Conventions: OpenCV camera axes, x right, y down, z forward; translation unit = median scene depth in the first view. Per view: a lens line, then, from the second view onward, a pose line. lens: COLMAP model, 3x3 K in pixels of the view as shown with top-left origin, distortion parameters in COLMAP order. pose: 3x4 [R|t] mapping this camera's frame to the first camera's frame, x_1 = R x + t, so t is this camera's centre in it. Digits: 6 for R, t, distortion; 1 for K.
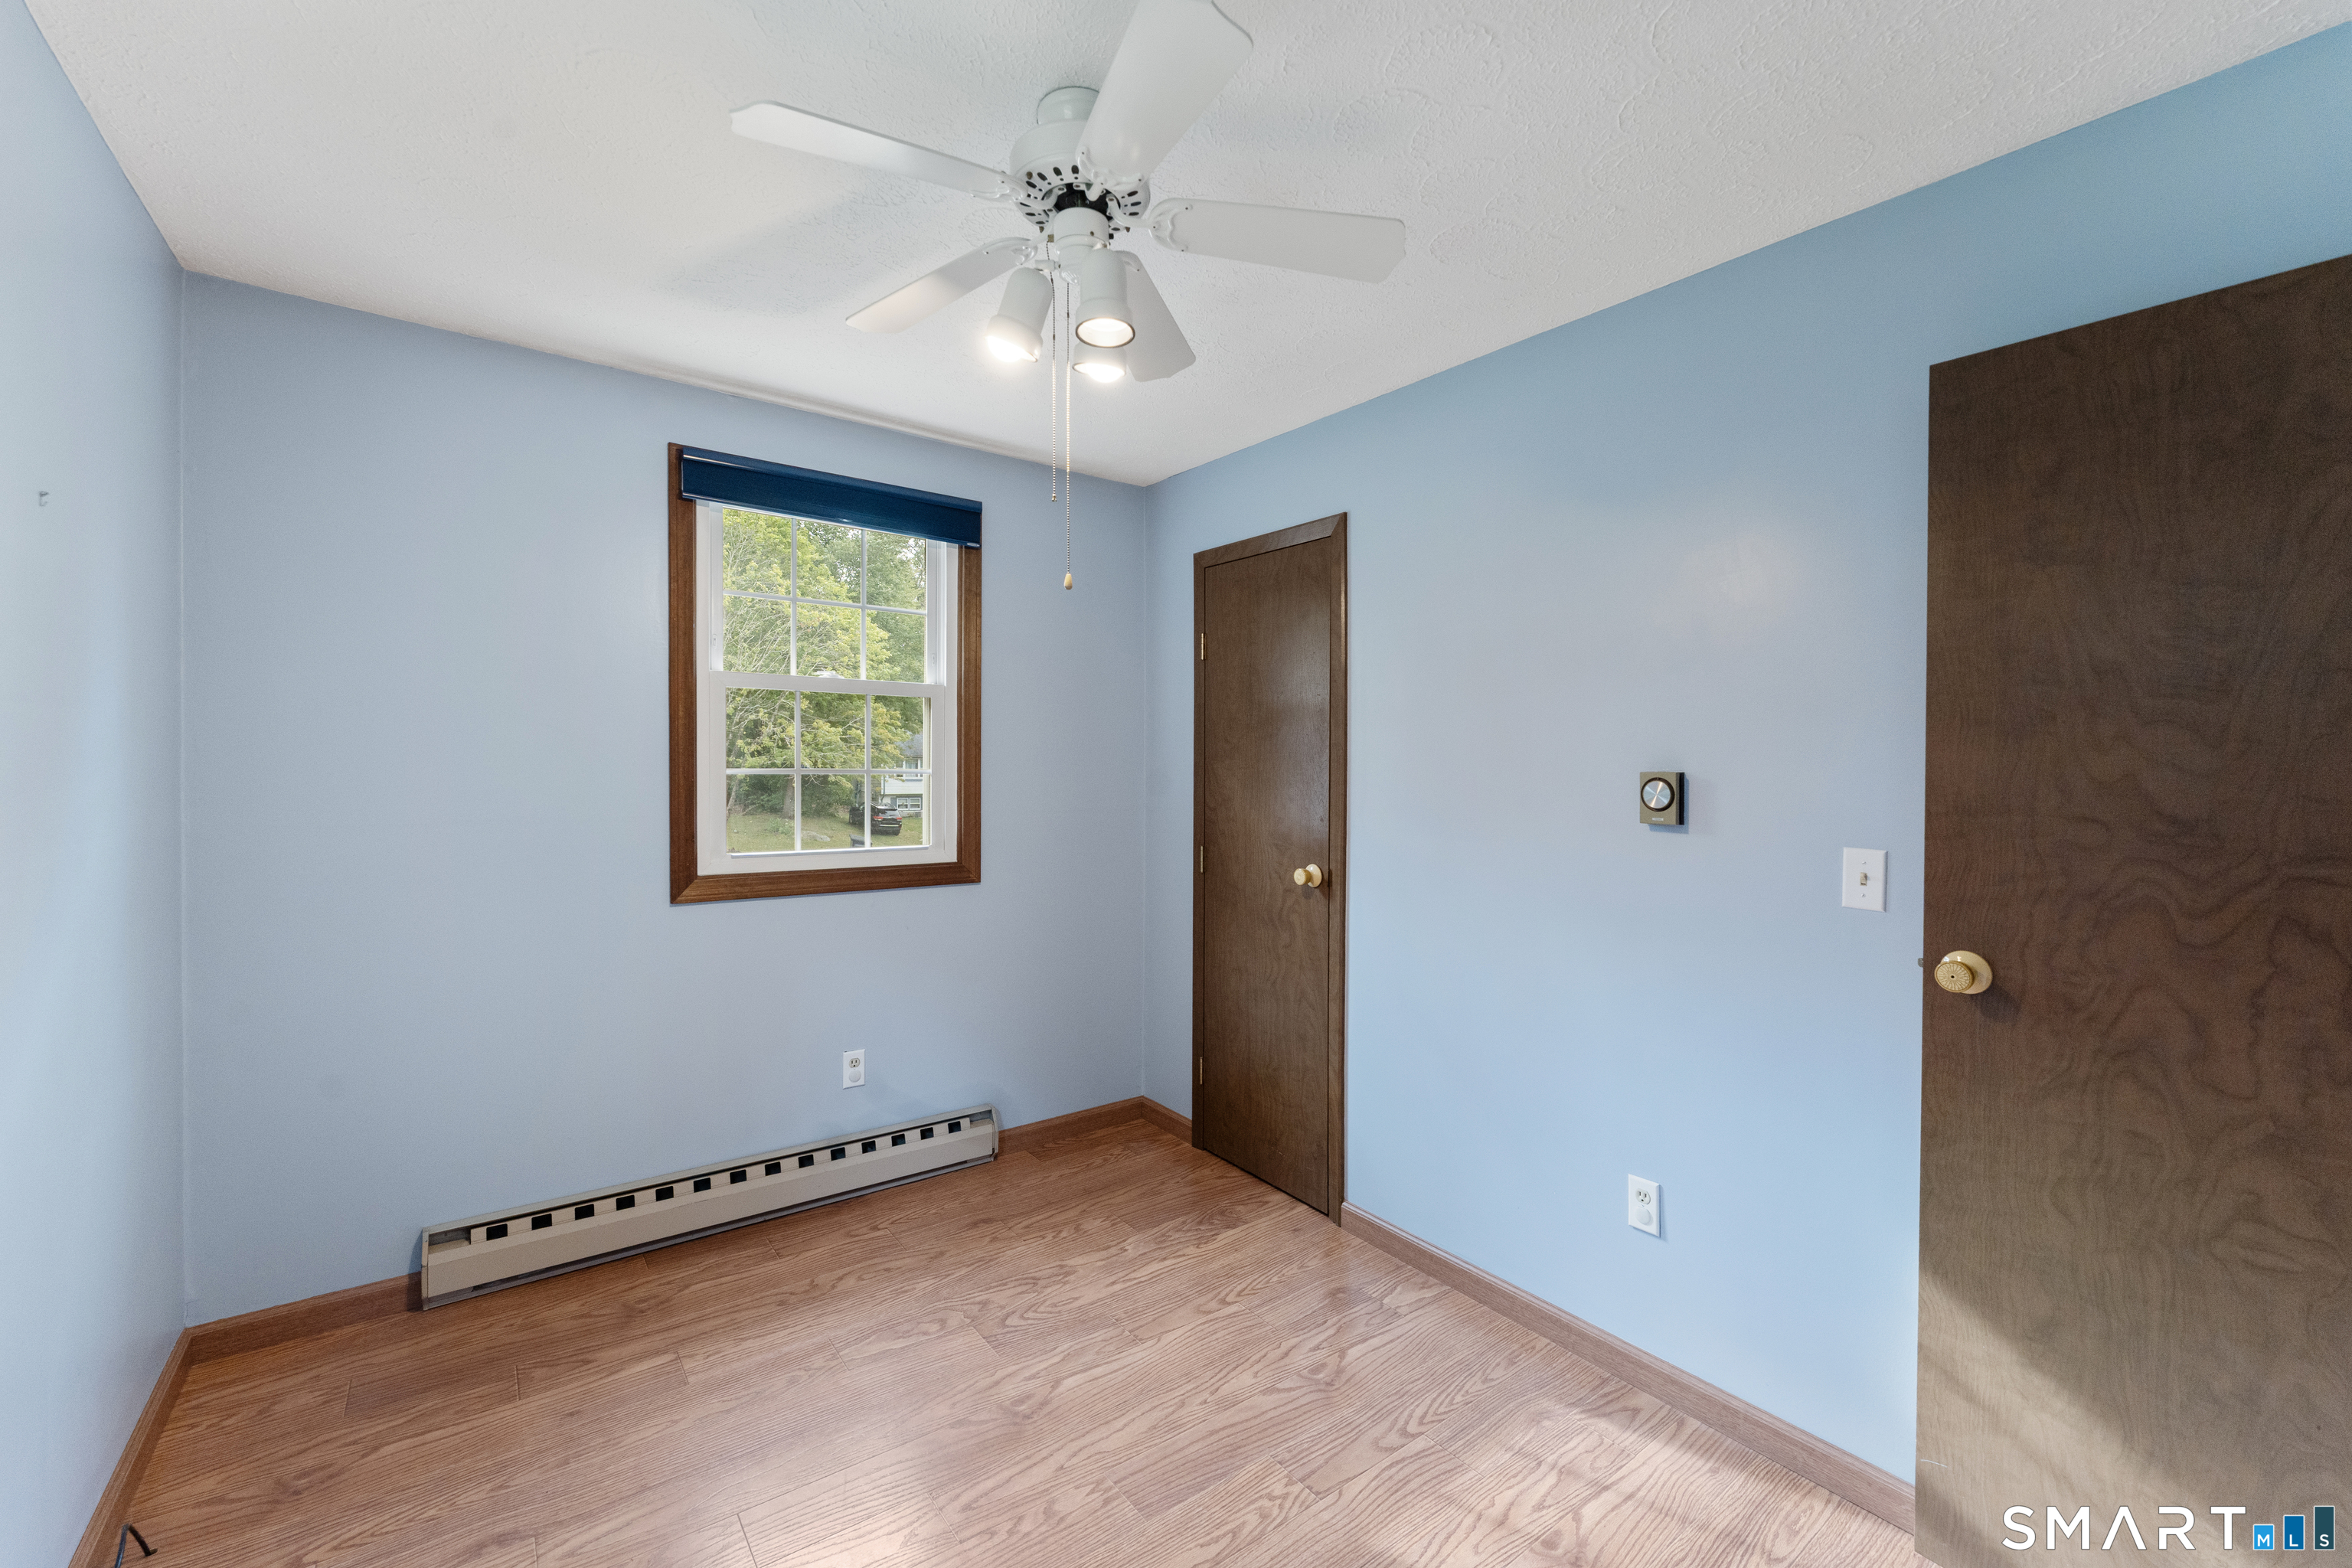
lens RADIAL K [[943.8, 0, 1174.0], [0, 943.8, 768.5], [0, 0, 1]] dist [-0.004461, 0.000559]
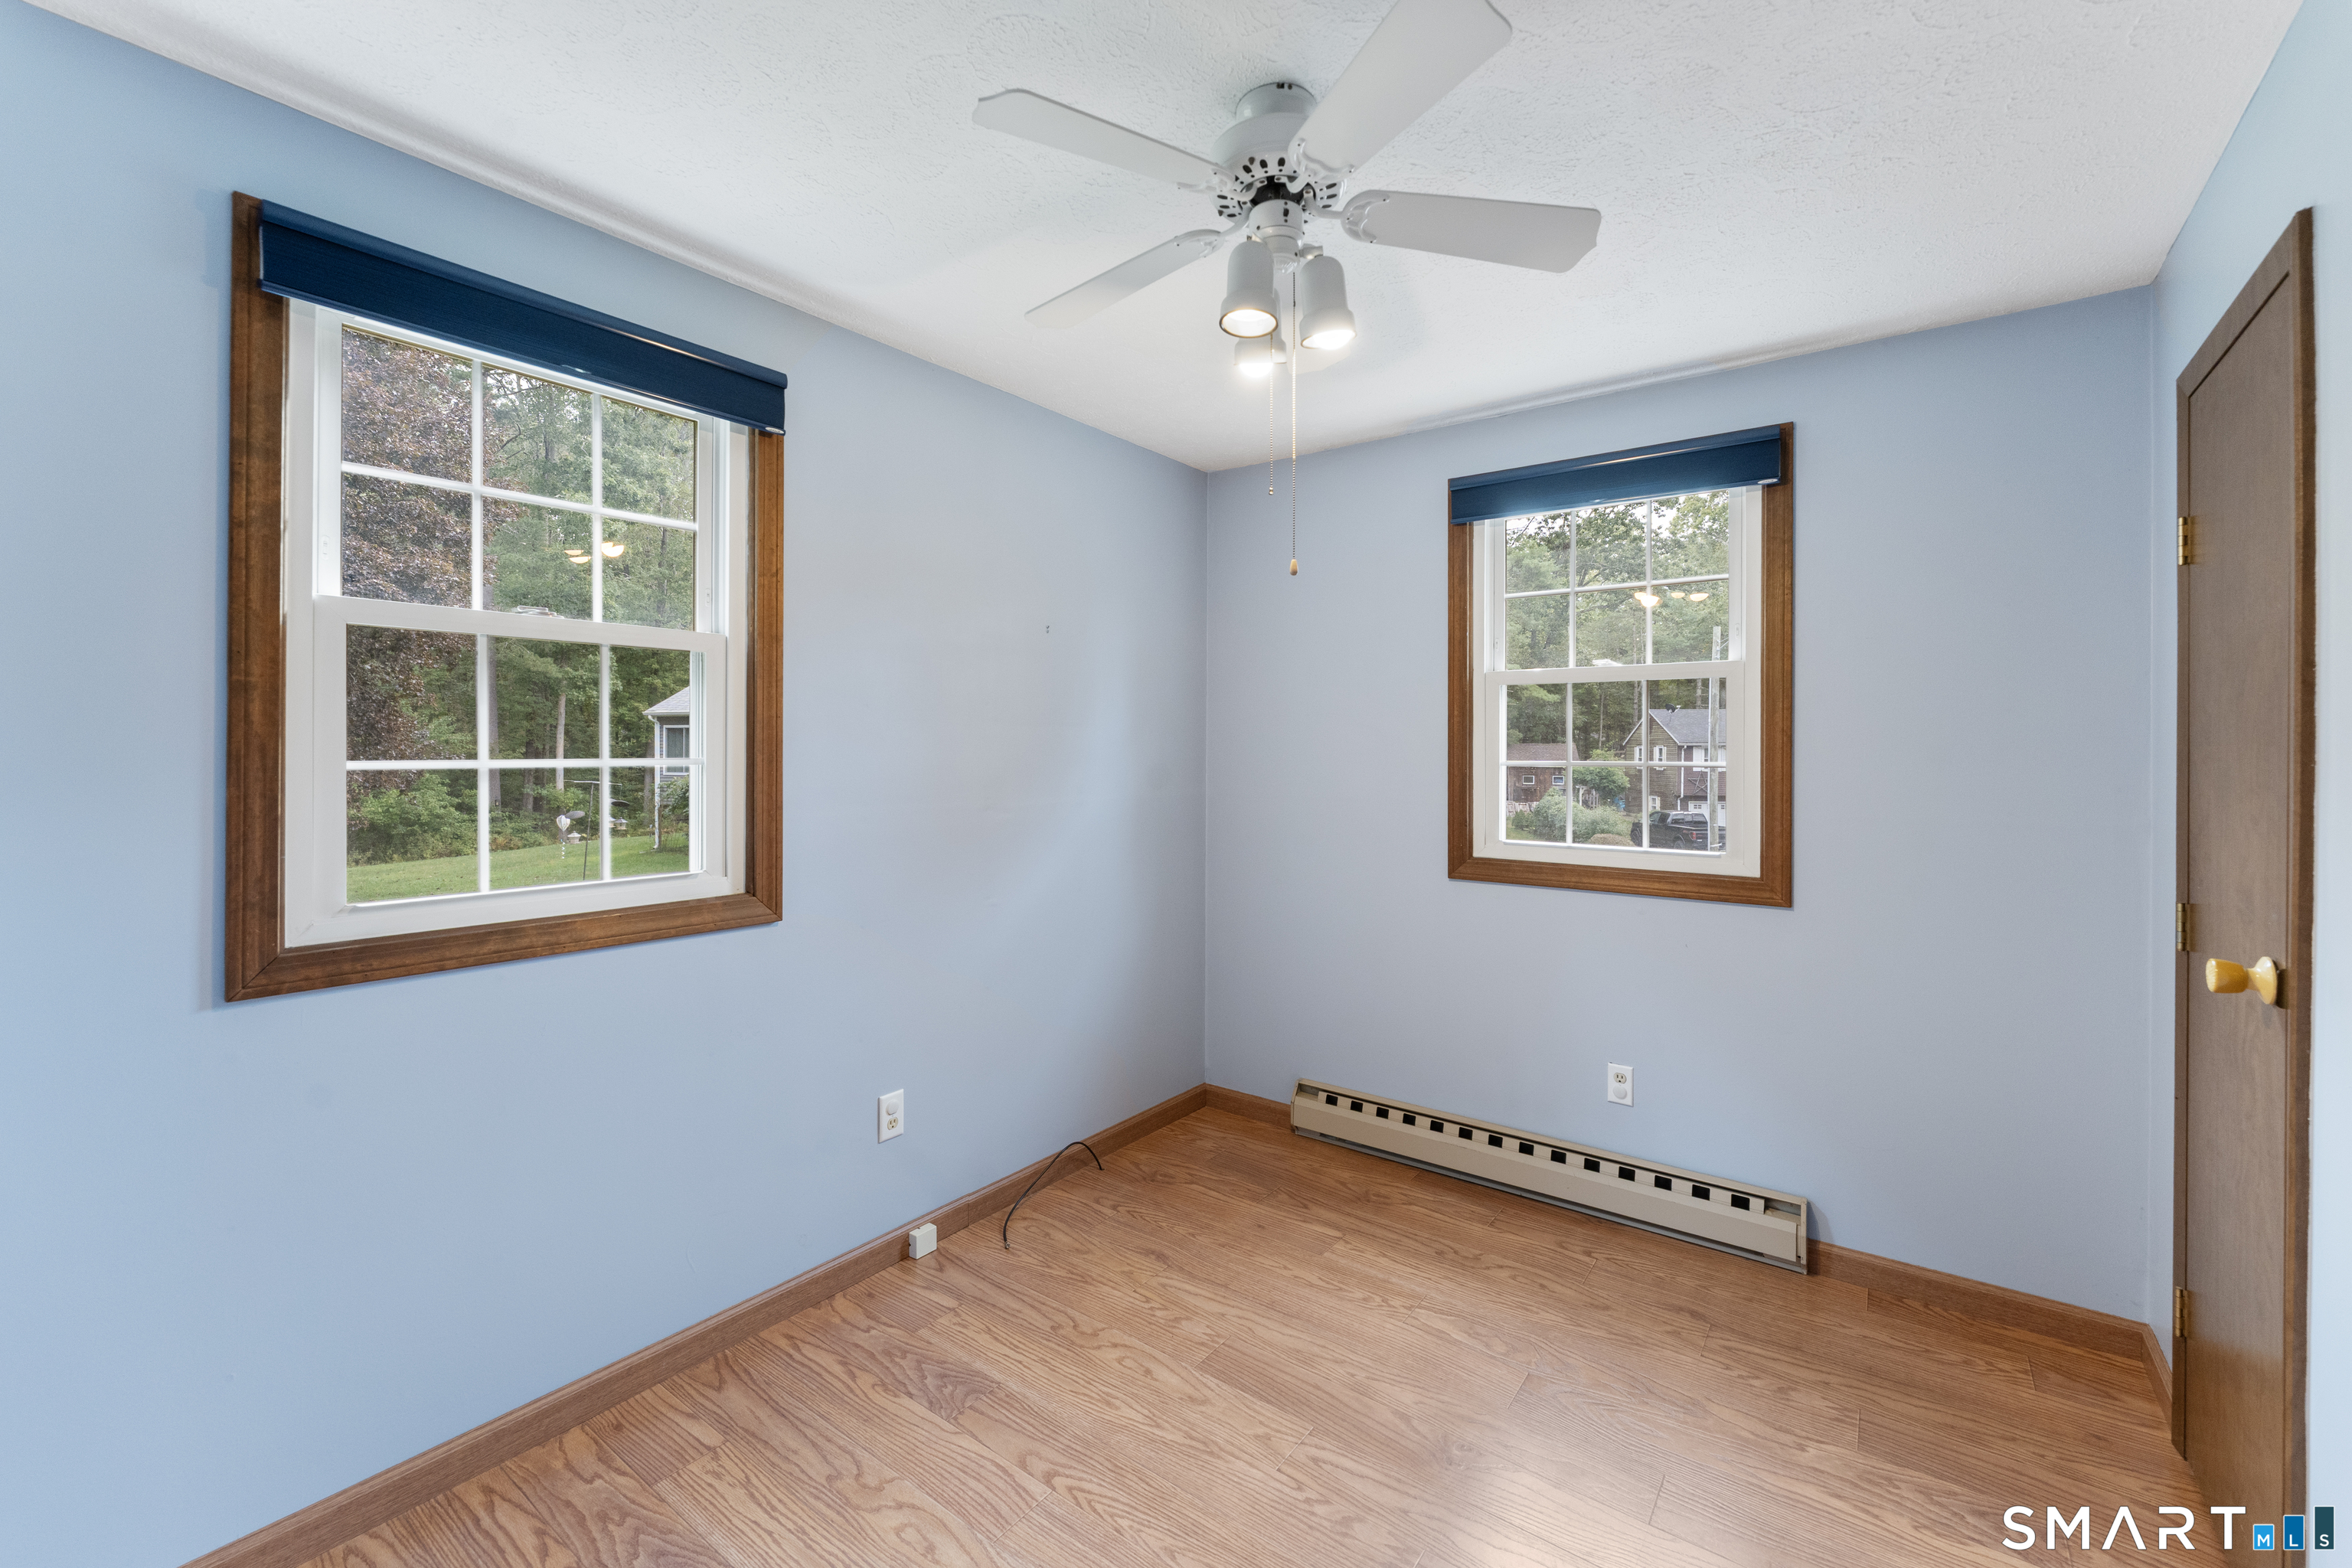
lens RADIAL K [[943.8, 0, 1177.3], [0, 943.8, 767.9], [0, 0, 1]] dist [-0.004461, 0.000559]
pose [[0.289132, 0.004285, -0.957280, 0.492321], [-0.004956, 0.999983, 0.002980, 0.006037], [0.957276, 0.003883, 0.289149, 0.362501]]
